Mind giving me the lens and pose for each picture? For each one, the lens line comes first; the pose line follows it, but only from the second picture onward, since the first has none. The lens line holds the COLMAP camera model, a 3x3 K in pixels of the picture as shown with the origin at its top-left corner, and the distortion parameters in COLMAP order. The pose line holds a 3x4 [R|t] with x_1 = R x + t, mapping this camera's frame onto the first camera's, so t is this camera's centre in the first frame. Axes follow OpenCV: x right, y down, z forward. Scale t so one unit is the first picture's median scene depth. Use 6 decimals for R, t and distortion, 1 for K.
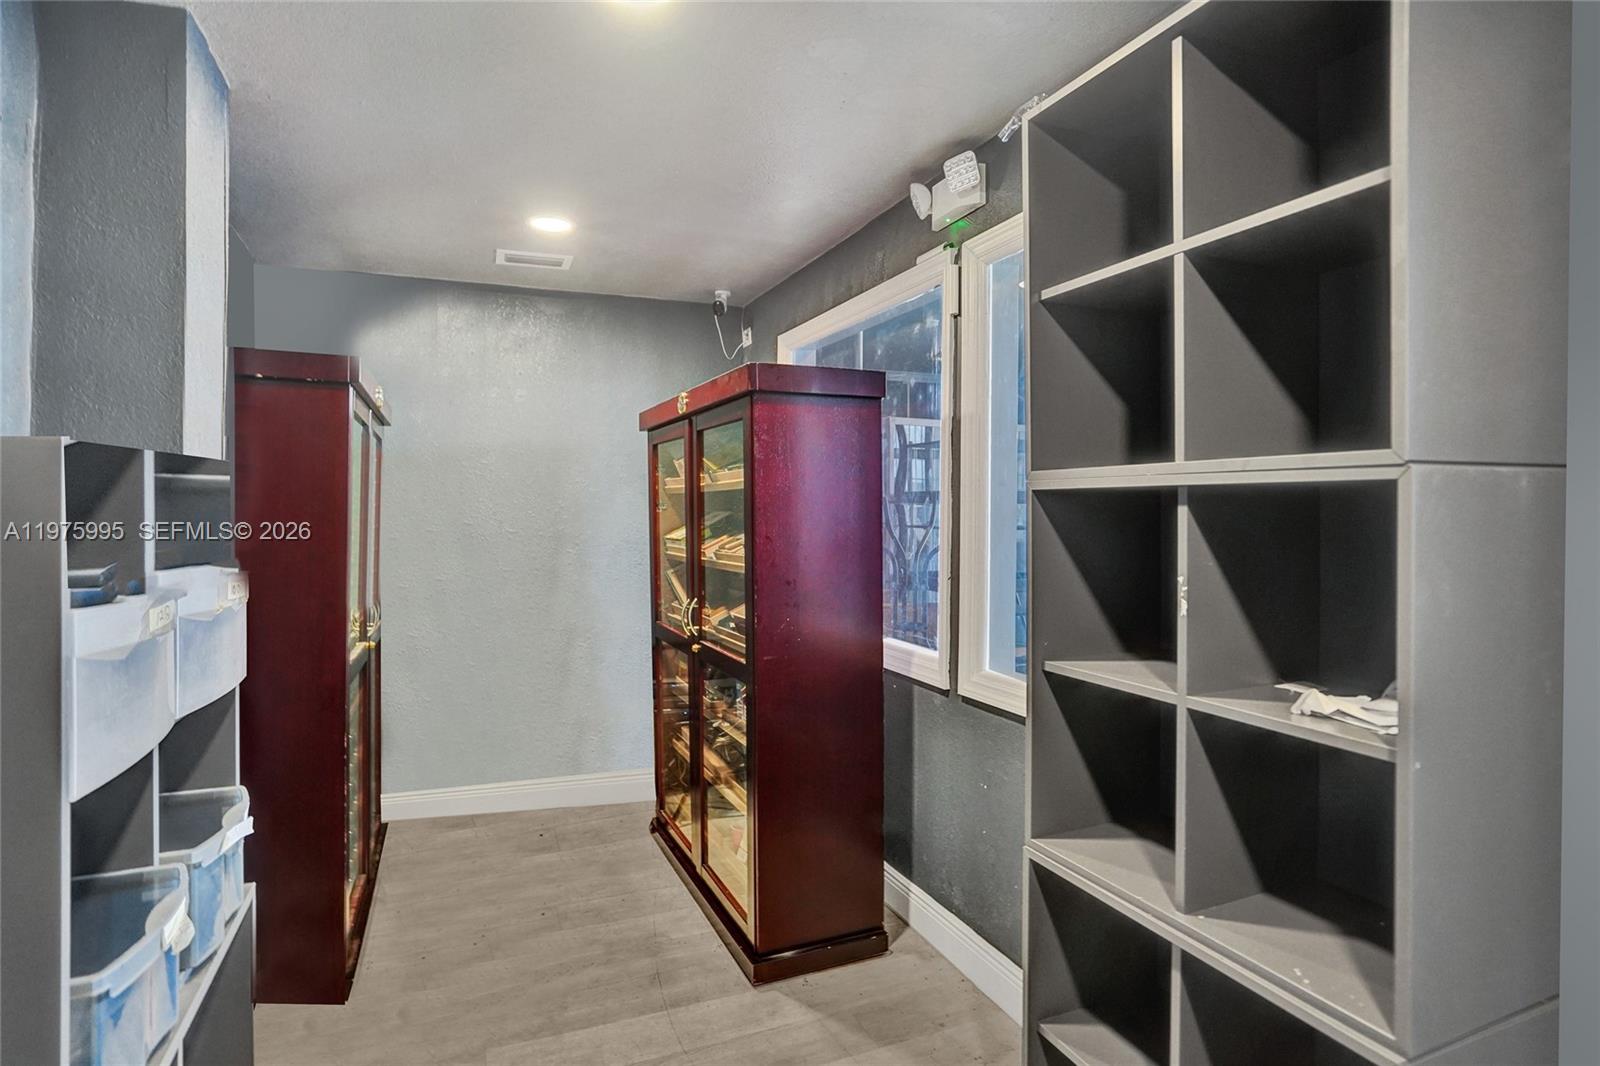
lens RADIAL K [[843.4, 0, 798.7], [0, 843.4, 563.1], [0, 0, 1]] dist [-0.017739, 0.000438]
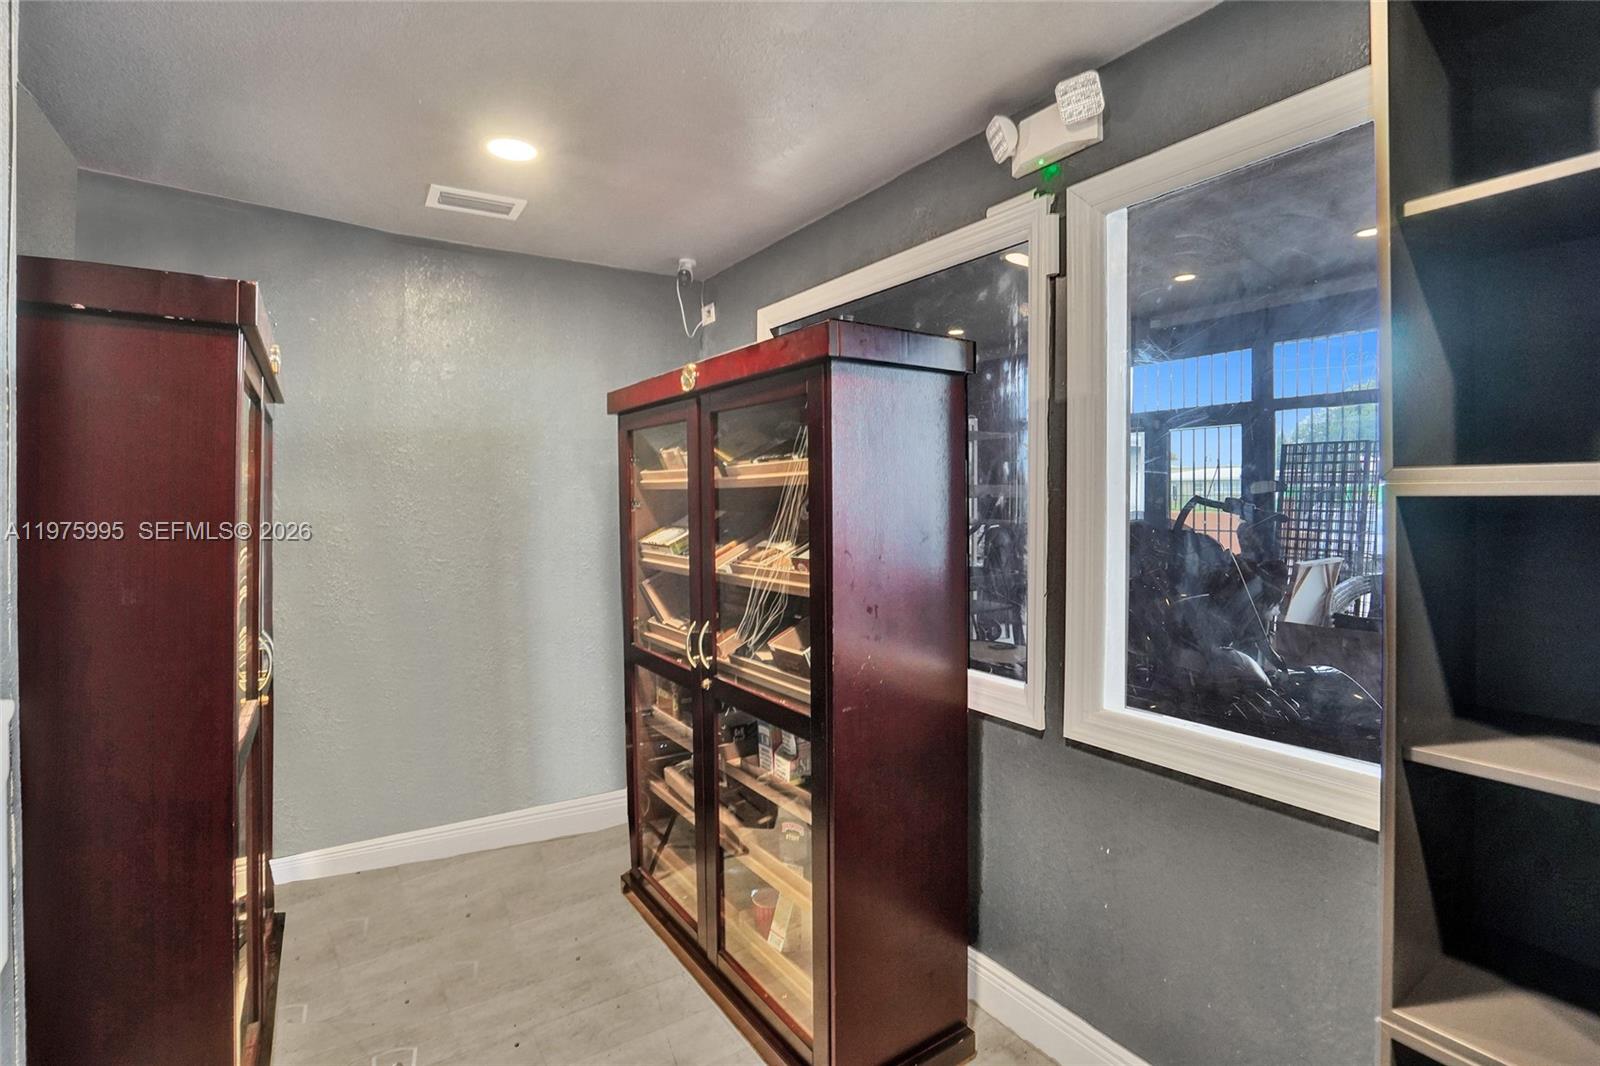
lens RADIAL K [[764.4, 0, 800.0], [0, 764.4, 533.0], [0, 0, 1]] dist [-0.048372, 0.024068]
pose [[0.984188, -0.011316, 0.176764, -0.167629], [0.014225, 0.999783, -0.015203, -0.031086], [-0.176553, 0.017477, 0.984136, 0.280357]]
